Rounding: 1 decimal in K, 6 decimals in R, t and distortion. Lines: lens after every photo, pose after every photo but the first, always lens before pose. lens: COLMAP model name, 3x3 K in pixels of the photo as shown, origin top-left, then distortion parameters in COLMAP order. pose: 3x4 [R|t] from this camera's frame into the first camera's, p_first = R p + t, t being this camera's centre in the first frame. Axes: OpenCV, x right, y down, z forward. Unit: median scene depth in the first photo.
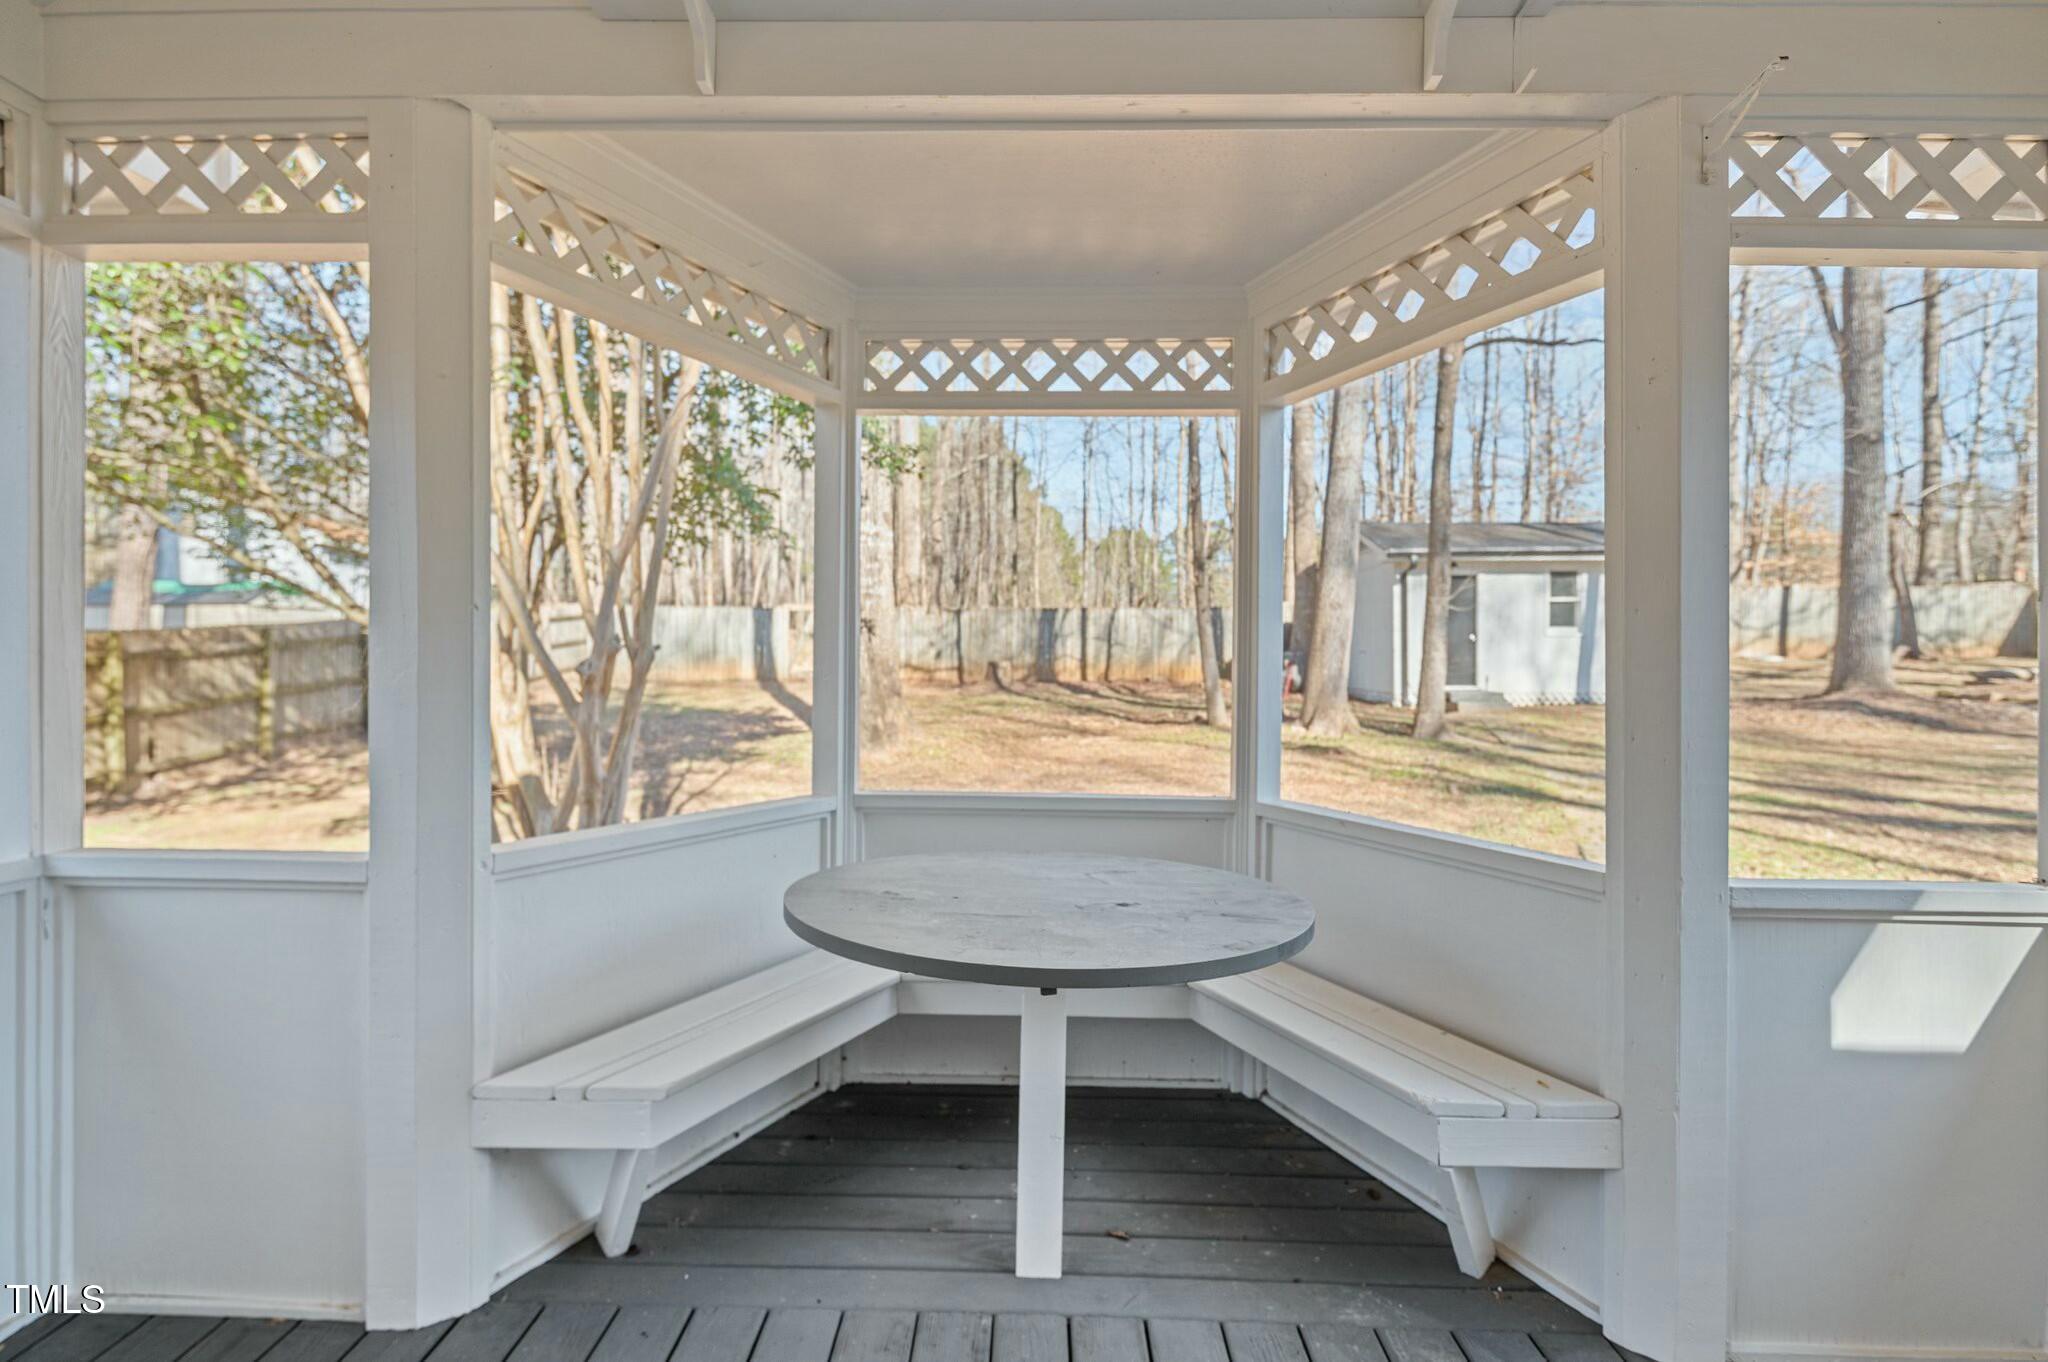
lens RADIAL K [[1022.9, 0, 1019.8], [0, 1022.9, 670.9], [0, 0, 1]] dist [0.000663, -0.000294]
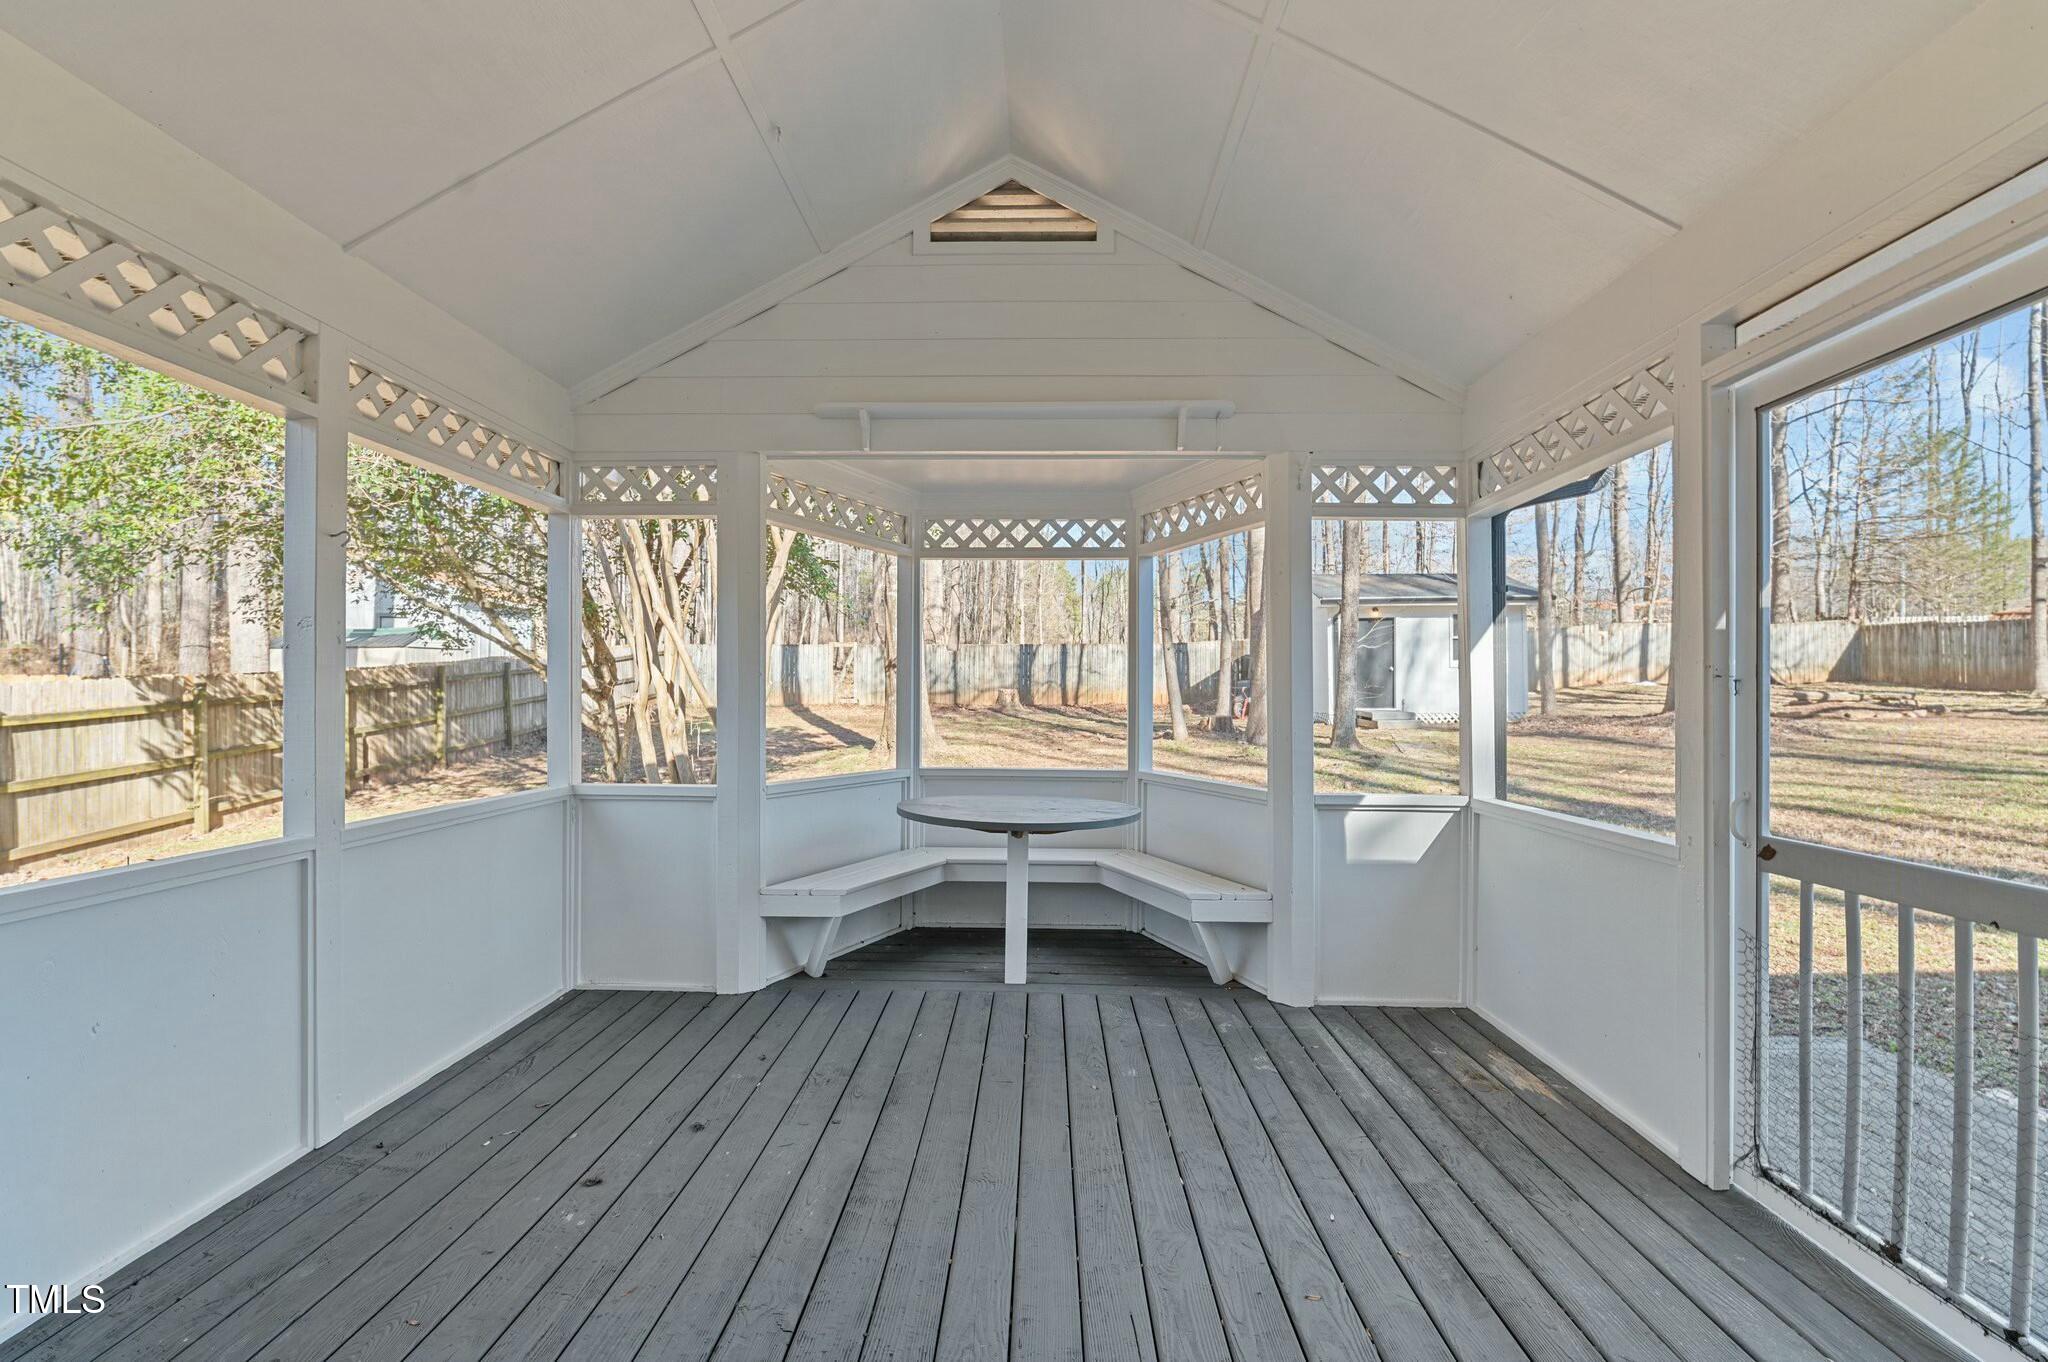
lens RADIAL K [[861.6, 0, 1015.2], [0, 861.6, 684.6], [0, 0, 1]] dist [0.010288, -0.006649]
pose [[0.999933, -0.004078, -0.010799, 0.031636], [0.003931, 0.999899, -0.013651, -0.009237], [0.010853, 0.013607, 0.999849, -0.642846]]
